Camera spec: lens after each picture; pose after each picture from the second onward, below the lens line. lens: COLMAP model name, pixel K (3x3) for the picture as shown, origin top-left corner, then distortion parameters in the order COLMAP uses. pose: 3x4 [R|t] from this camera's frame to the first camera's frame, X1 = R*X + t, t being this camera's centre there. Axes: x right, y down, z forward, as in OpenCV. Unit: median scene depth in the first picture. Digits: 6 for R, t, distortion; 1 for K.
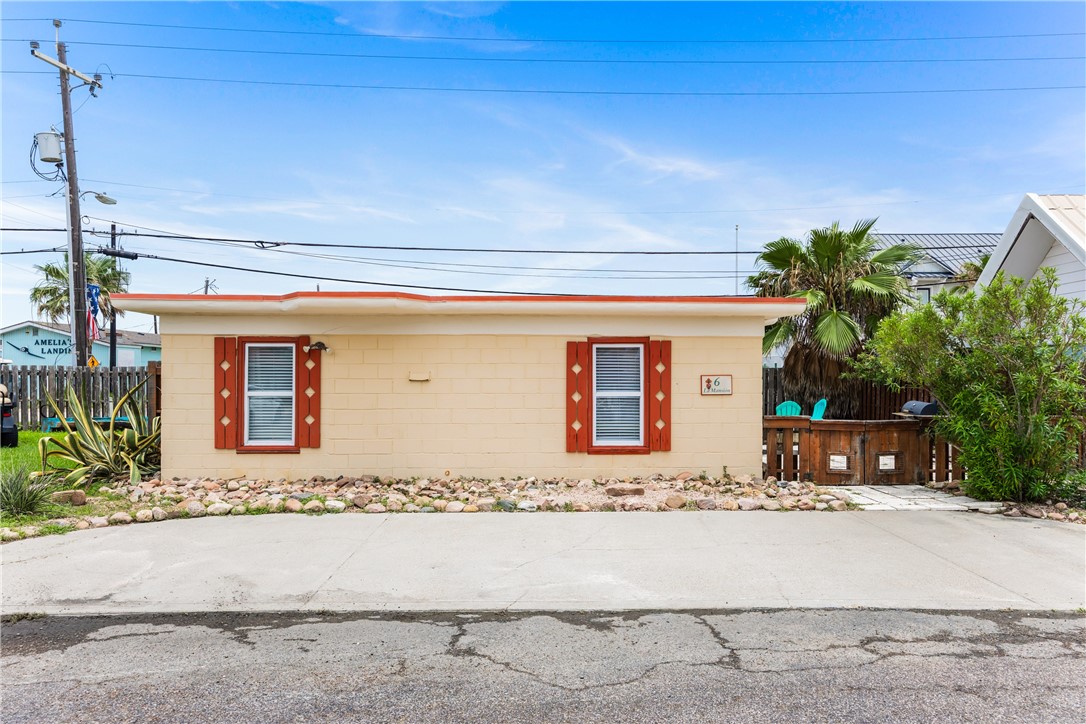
lens RADIAL K [[769.1, 0, 543.2], [0, 769.1, 362.8], [0, 0, 1]] dist [0.019004, 0.003559]
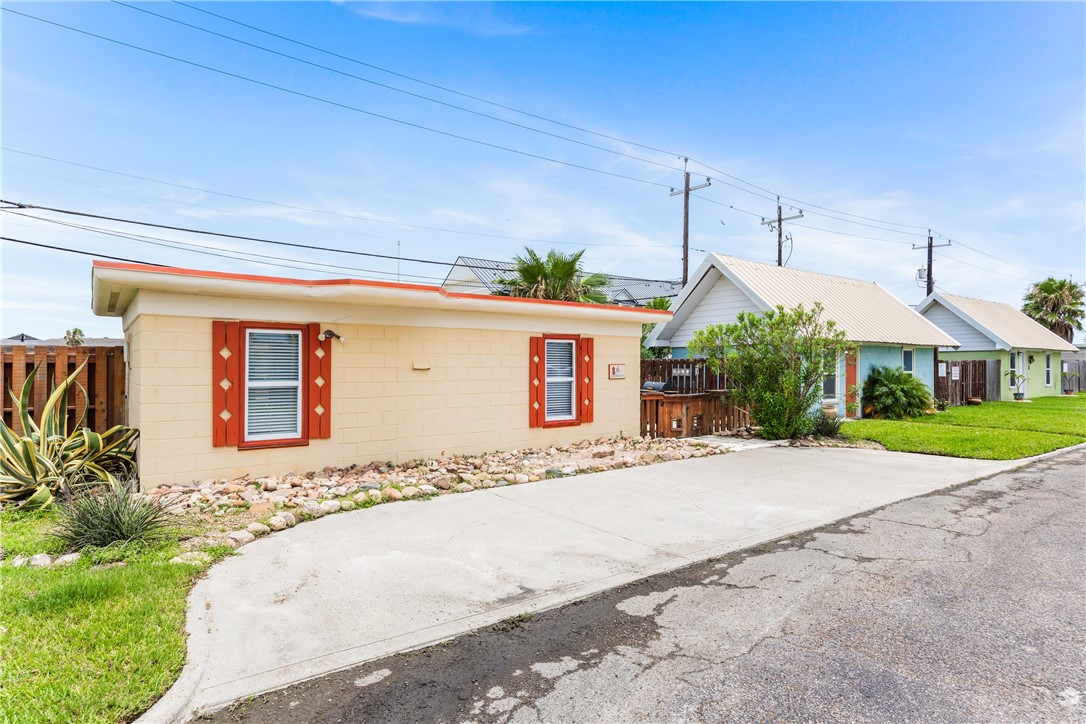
lens RADIAL K [[638.1, 0, 543.6], [0, 638.1, 361.5], [0, 0, 1]] dist [0.006744, 0.003583]
pose [[0.792731, 0.003580, 0.609561, -0.569752], [-0.010653, 0.999911, 0.007981, 0.003537], [-0.609479, -0.012820, 0.792699, 0.190041]]
